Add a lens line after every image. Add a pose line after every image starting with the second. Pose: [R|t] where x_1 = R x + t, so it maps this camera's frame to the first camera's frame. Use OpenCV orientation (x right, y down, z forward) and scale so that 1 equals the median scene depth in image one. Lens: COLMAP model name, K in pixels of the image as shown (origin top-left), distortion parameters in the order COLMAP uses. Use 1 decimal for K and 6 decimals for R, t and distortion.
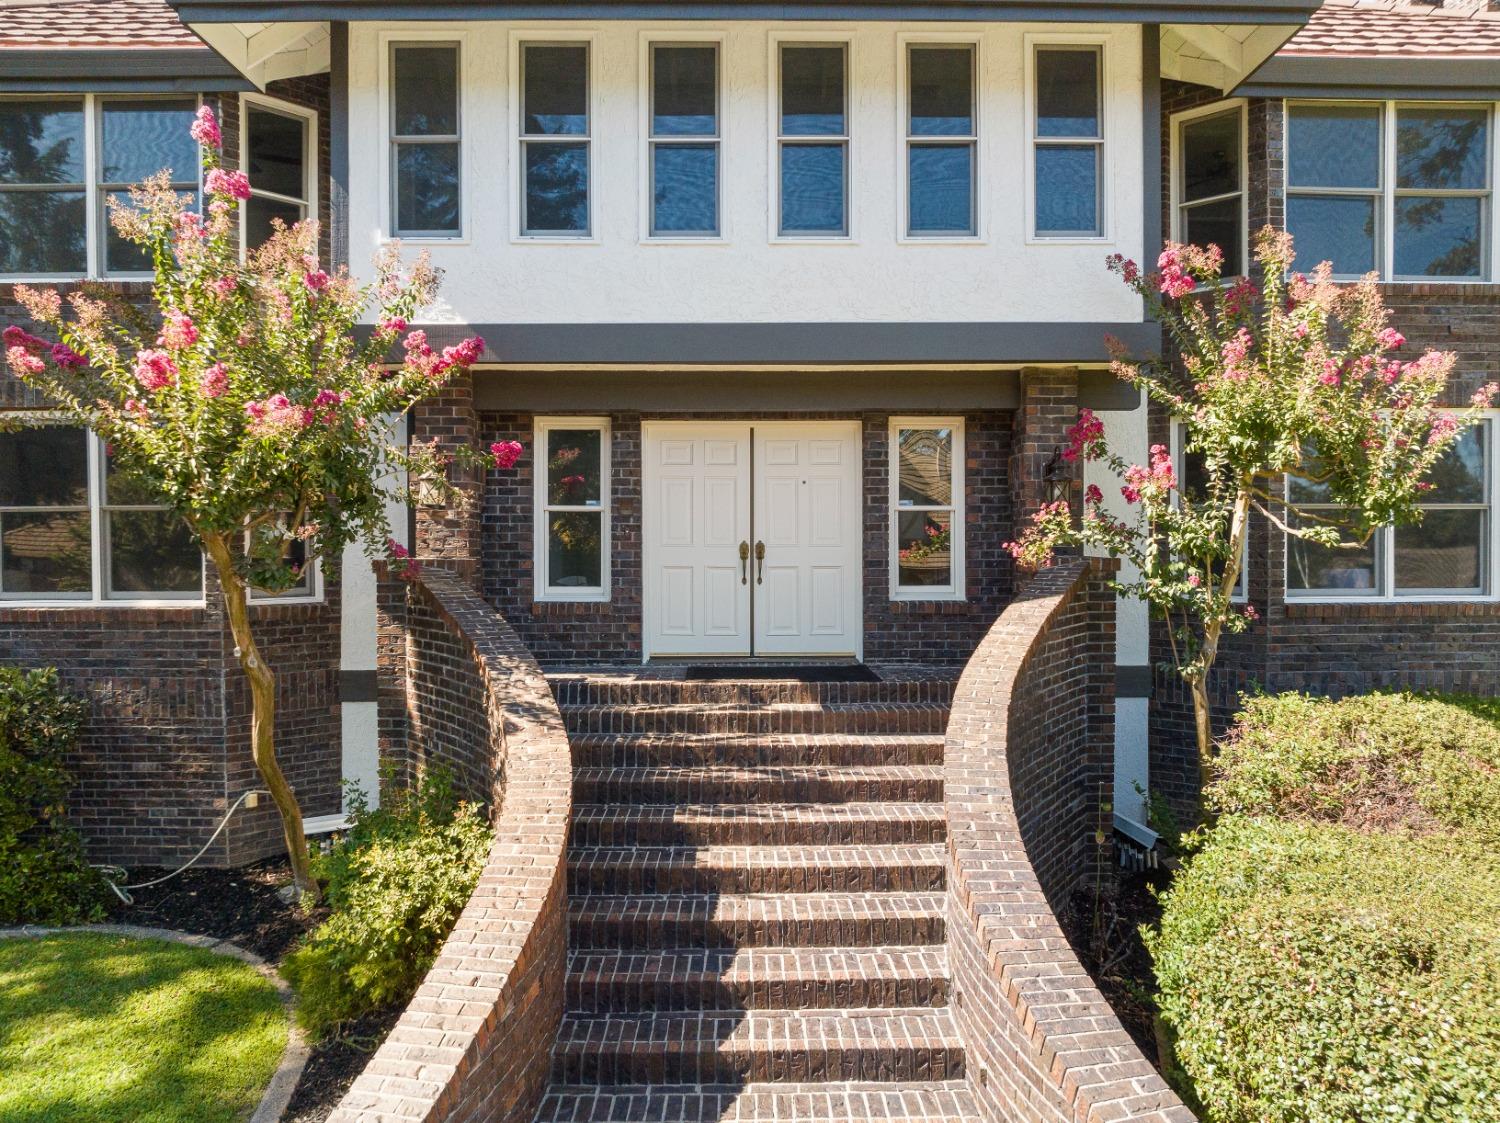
lens RADIAL K [[1064.4, 0, 750.0], [0, 1064.4, 561.5], [0, 0, 1]] dist [-0.033580, -0.000410]
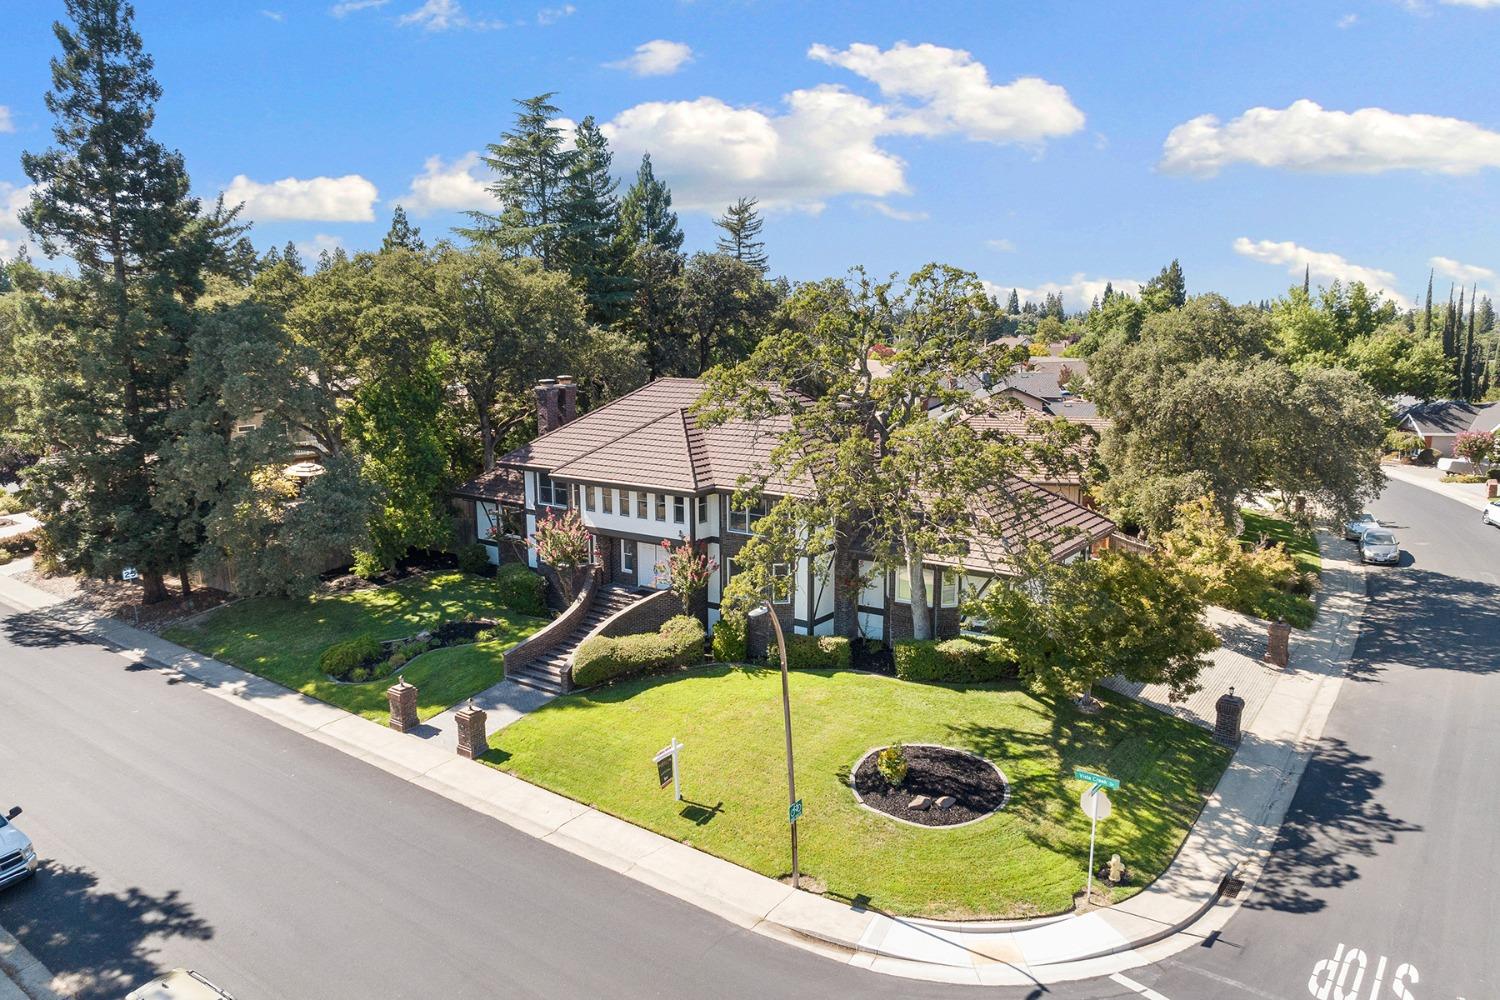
lens RADIAL K [[1030.1, 0, 750.0], [0, 1030.1, 500.0], [0, 0, 1]] dist [0.001005, 0.003112]
pose [[0.802527, 0.106652, -0.587005, 3.347316], [-0.006313, 0.985355, 0.170397, -1.217510], [0.596582, -0.133042, 0.791448, -2.647315]]
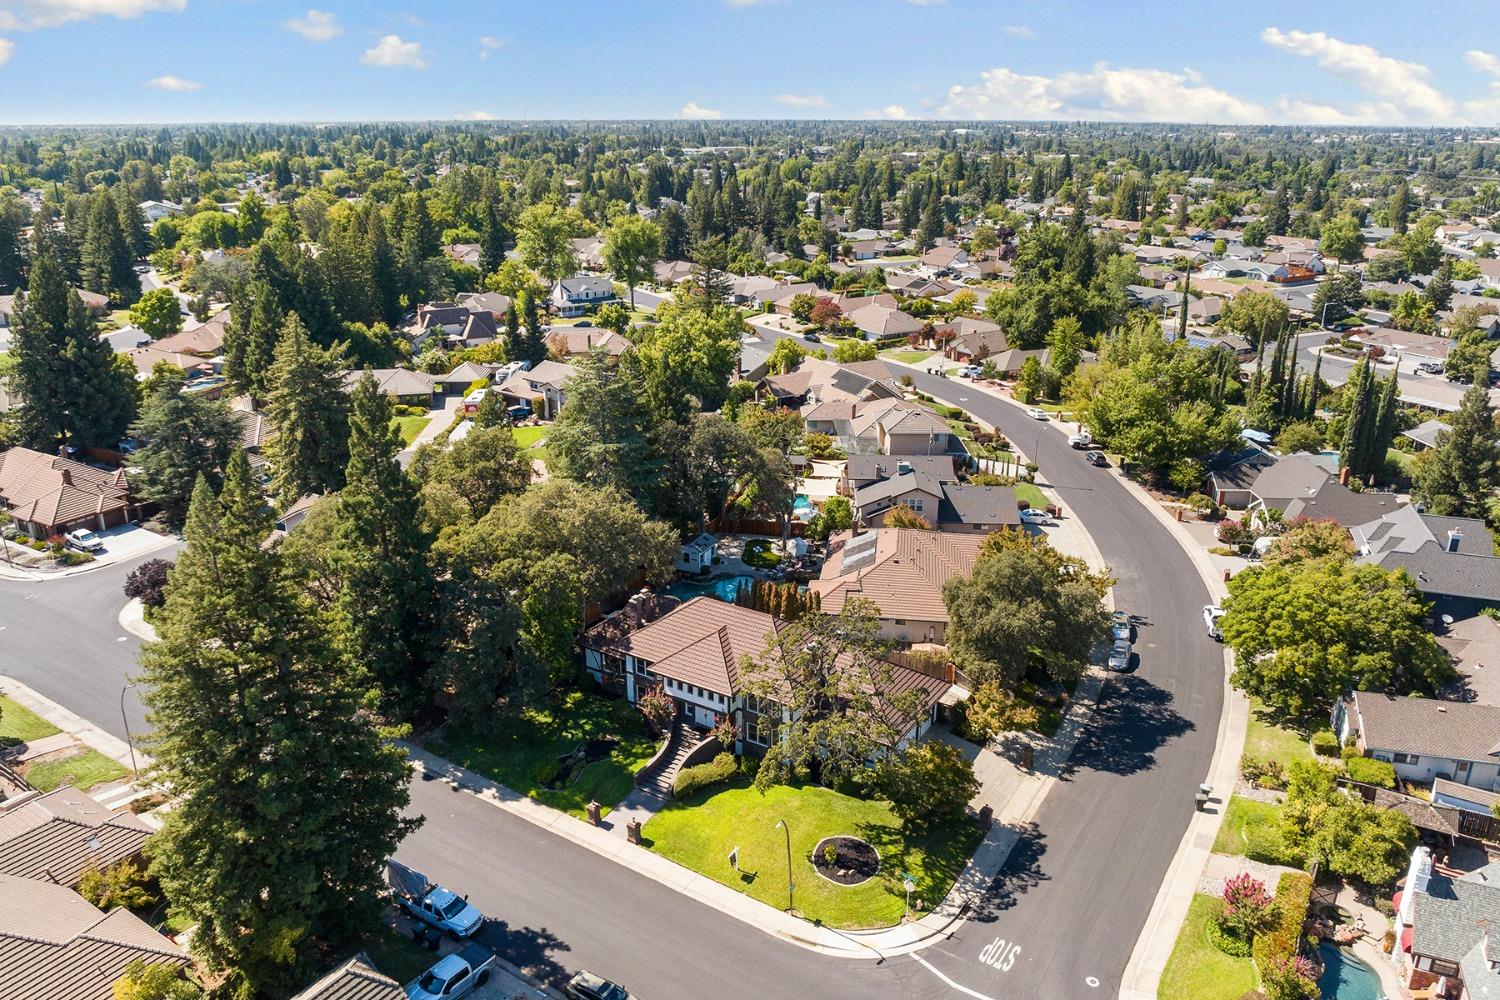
lens RADIAL K [[1054.4, 0, 735.6], [0, 1054.4, 498.5], [0, 0, 1]] dist [0.080187, 0.000869]
pose [[0.826463, 0.173895, -0.535462, 5.158965], [0.003091, 0.949686, 0.313188, -5.015289], [0.562983, -0.260494, 0.784343, -5.967252]]
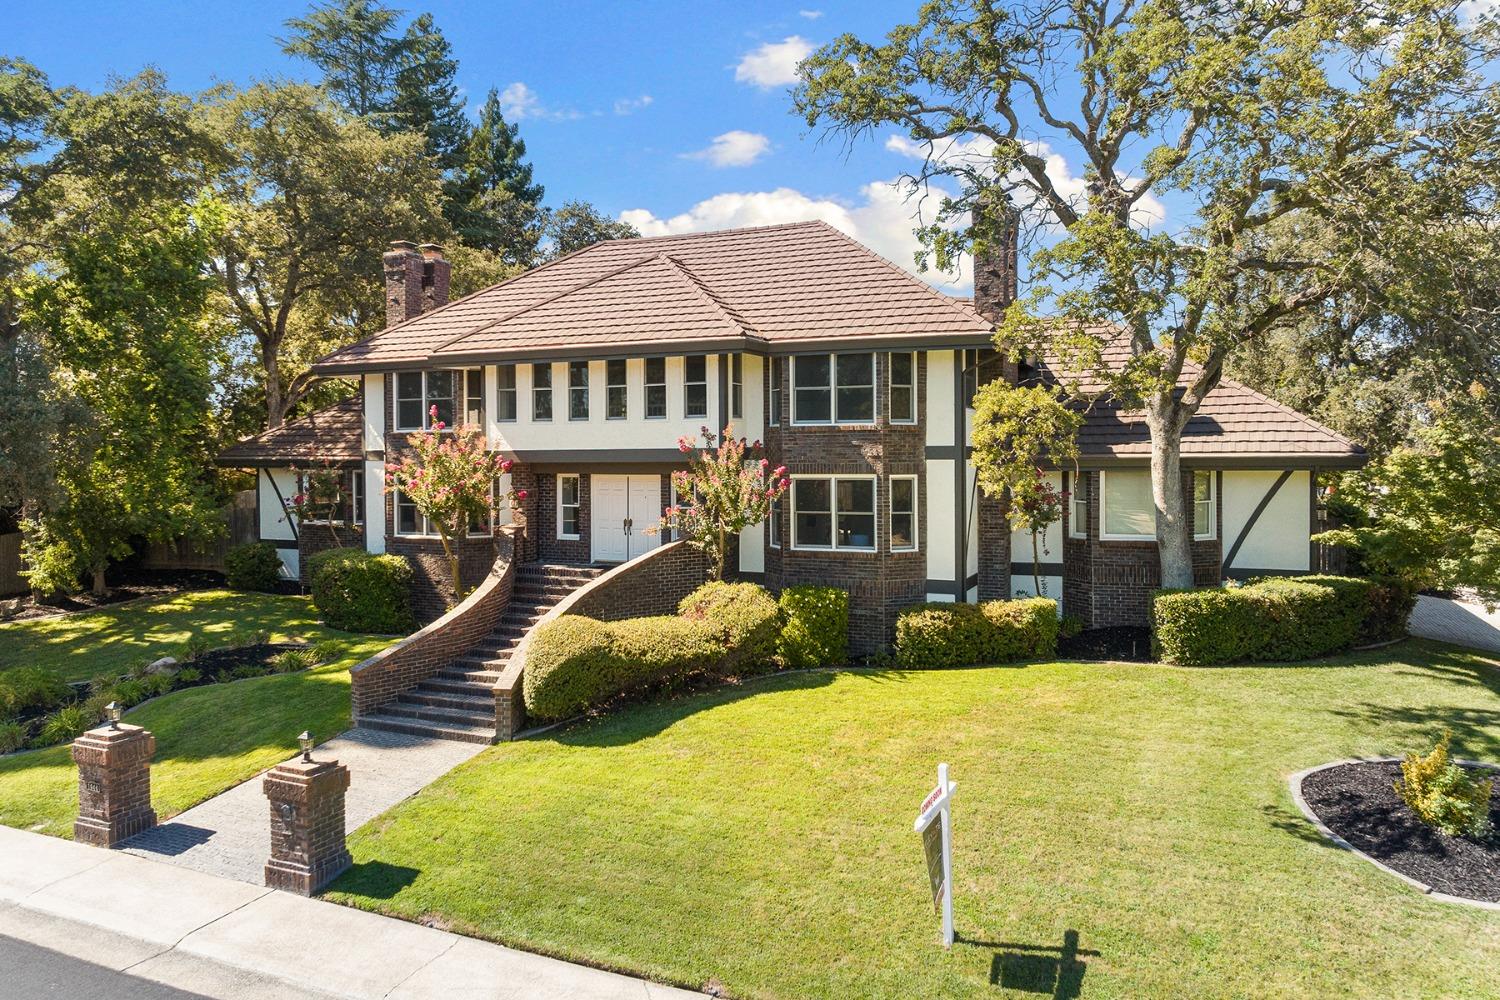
lens RADIAL K [[1039.5, 0, 734.2], [0, 1039.5, 451.8], [0, 0, 1]] dist [-0.024902, 0.002207]
pose [[0.912099, -0.003133, -0.409958, 1.430730], [-0.001780, 0.999931, -0.011601, -0.172190], [0.409966, 0.011311, 0.912031, -1.388427]]
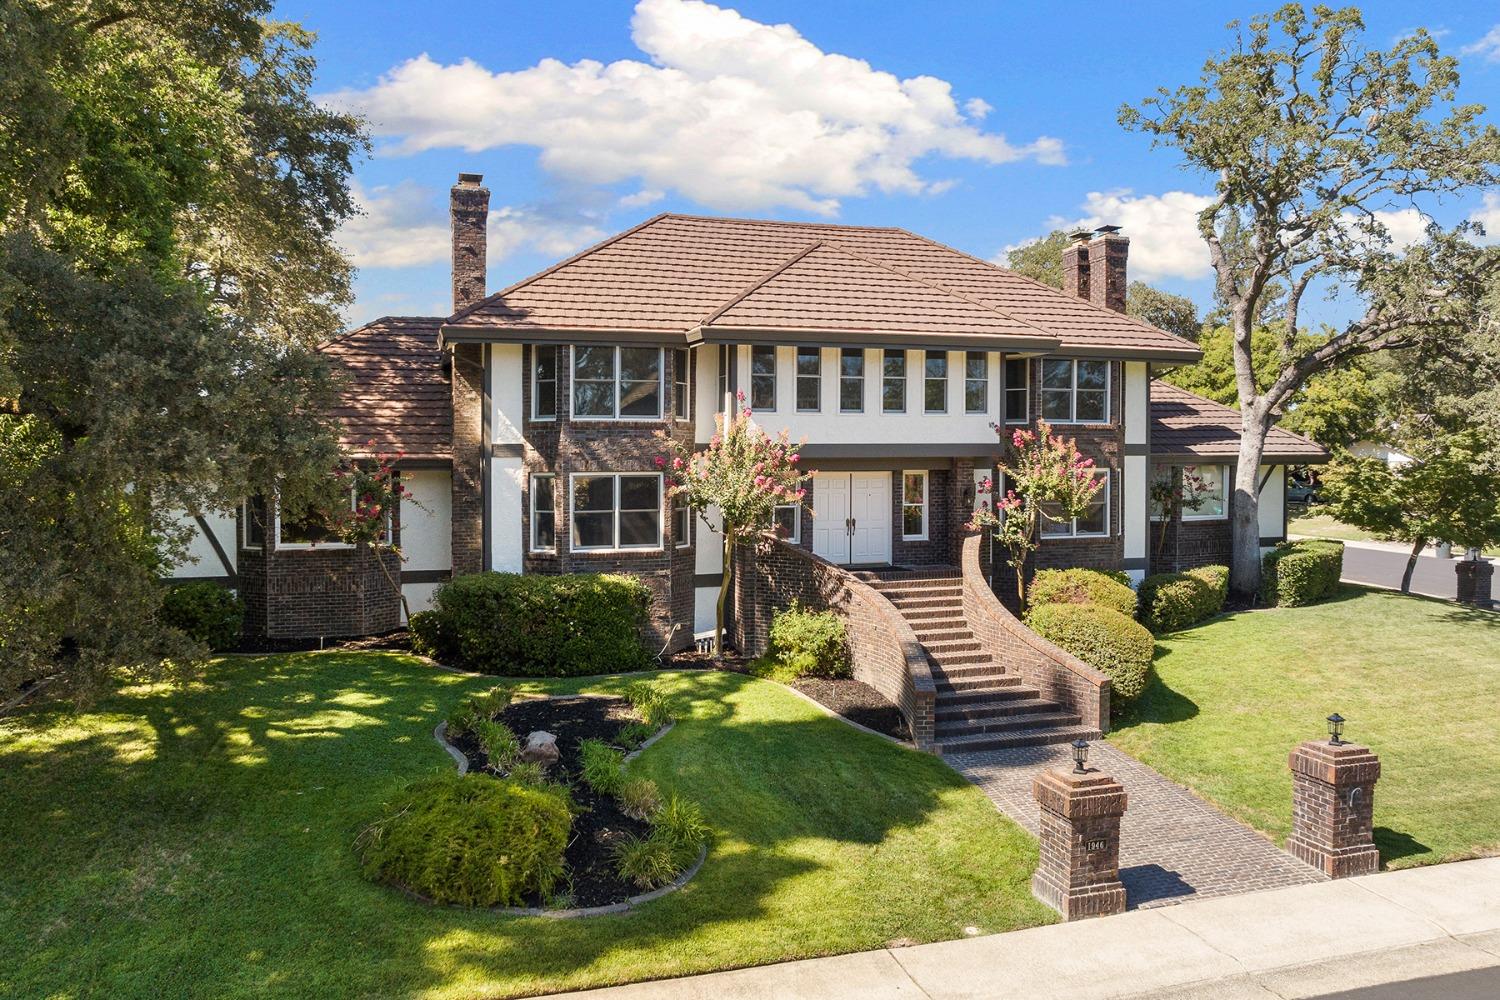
lens RADIAL K [[1059.1, 0, 748.5], [0, 1059.1, 480.2], [0, 0, 1]] dist [-0.040499, -0.000947]
pose [[0.961821, -0.006484, 0.273601, -1.000634], [0.006837, 0.999977, -0.000337, -0.120688], [-0.273593, 0.002195, 0.961843, -1.473054]]
